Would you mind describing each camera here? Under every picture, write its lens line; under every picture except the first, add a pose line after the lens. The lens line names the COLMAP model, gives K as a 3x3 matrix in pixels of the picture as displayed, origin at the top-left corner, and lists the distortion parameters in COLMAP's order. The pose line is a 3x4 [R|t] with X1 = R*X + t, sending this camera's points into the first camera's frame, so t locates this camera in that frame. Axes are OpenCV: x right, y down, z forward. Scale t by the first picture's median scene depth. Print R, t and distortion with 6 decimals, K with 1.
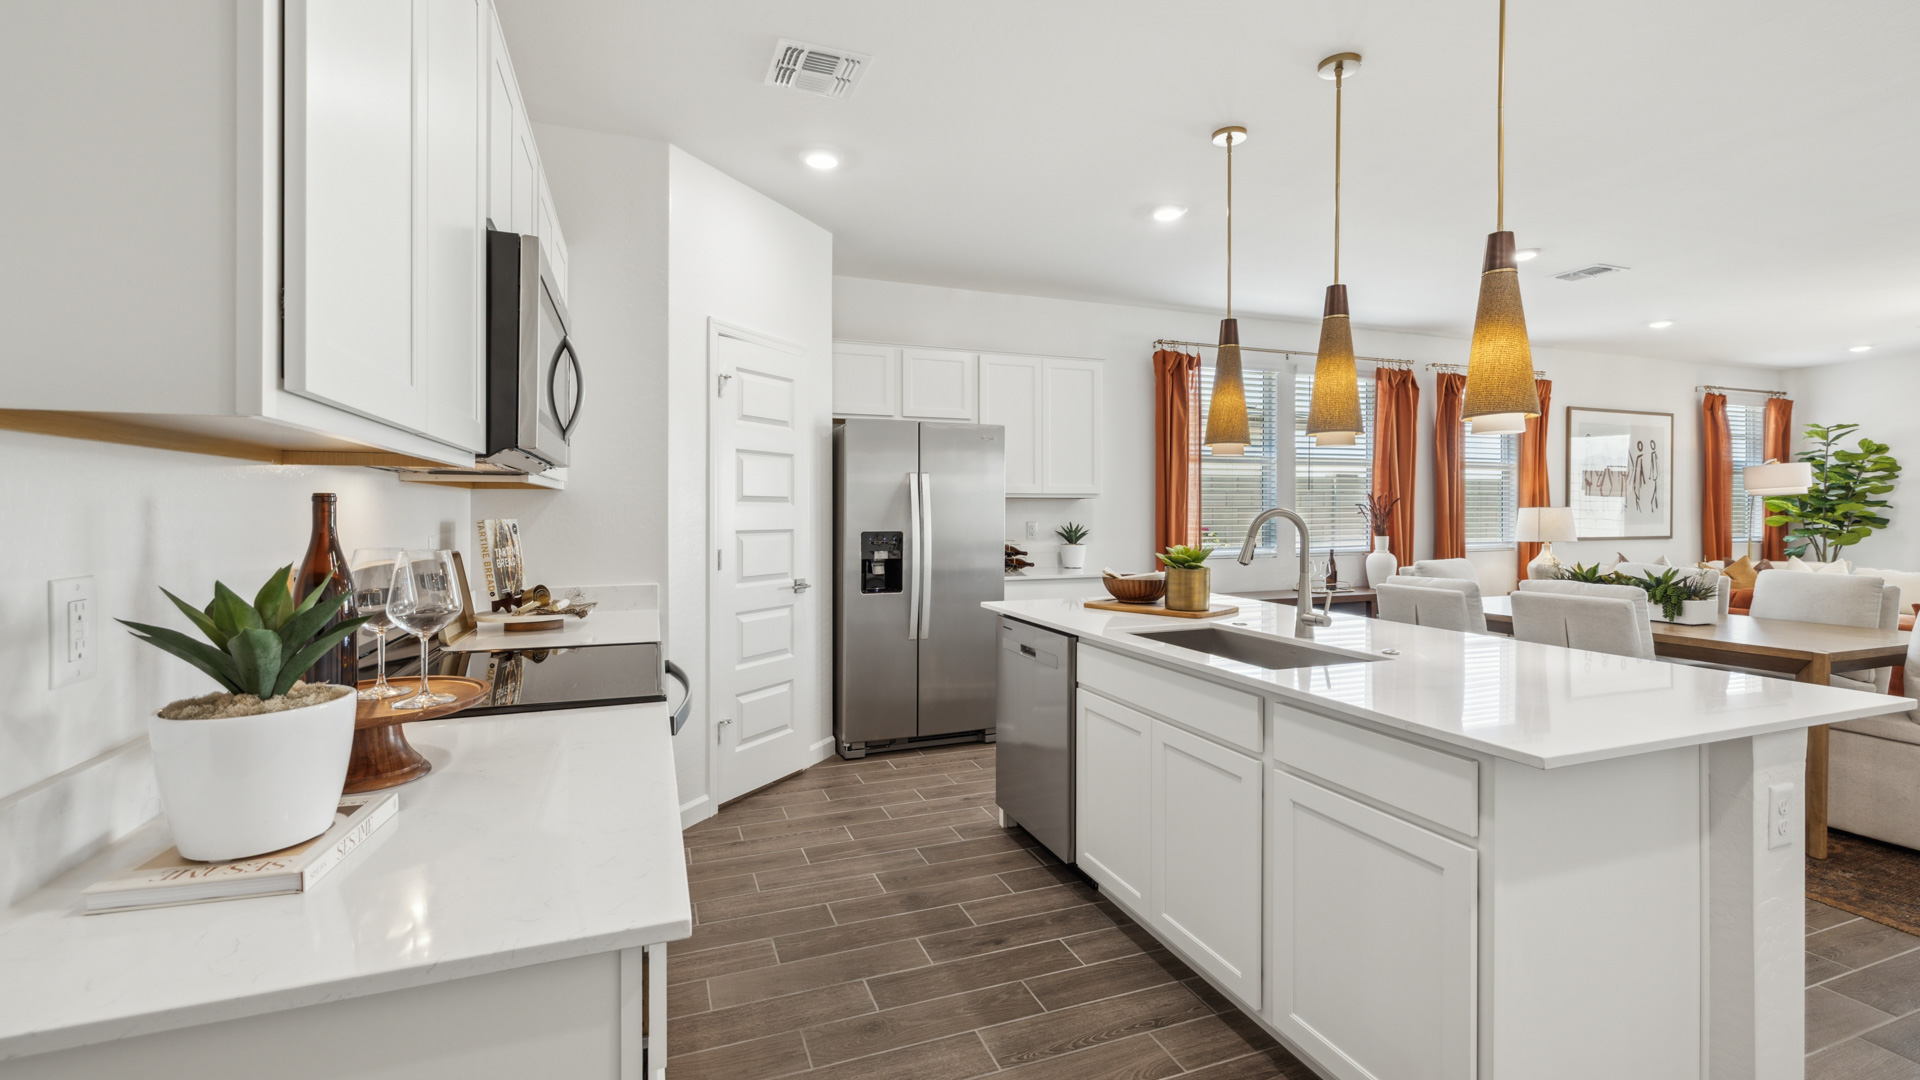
lens RADIAL K [[822.0, 0, 958.5], [0, 822.0, 520.5], [0, 0, 1]] dist [0.002629, 0.000324]
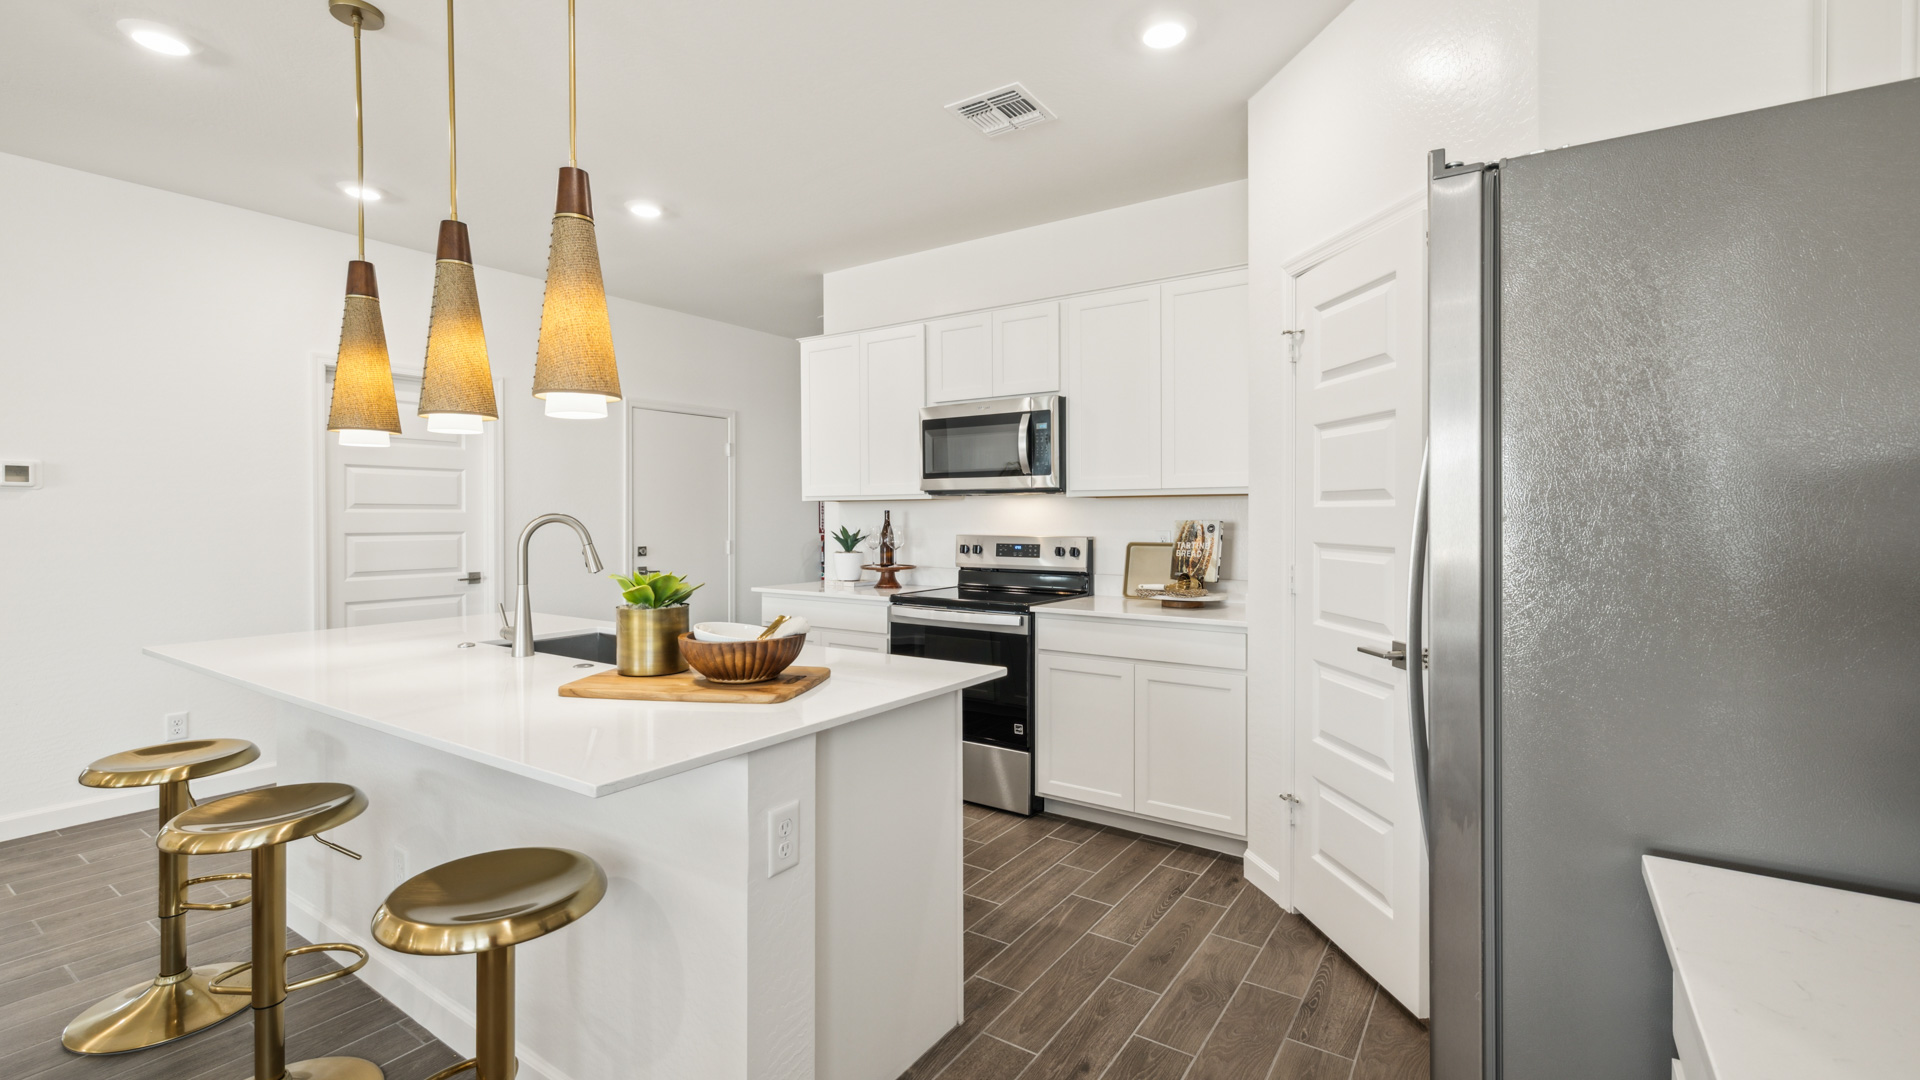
lens RADIAL K [[822.0, 0, 957.1], [0, 822.0, 527.7], [0, 0, 1]] dist [0.002629, 0.000324]
pose [[-0.818599, 0.007527, -0.574316, 0.426861], [-0.005173, 0.999777, 0.020475, -0.013062], [0.574342, 0.019732, -0.818378, 1.576937]]
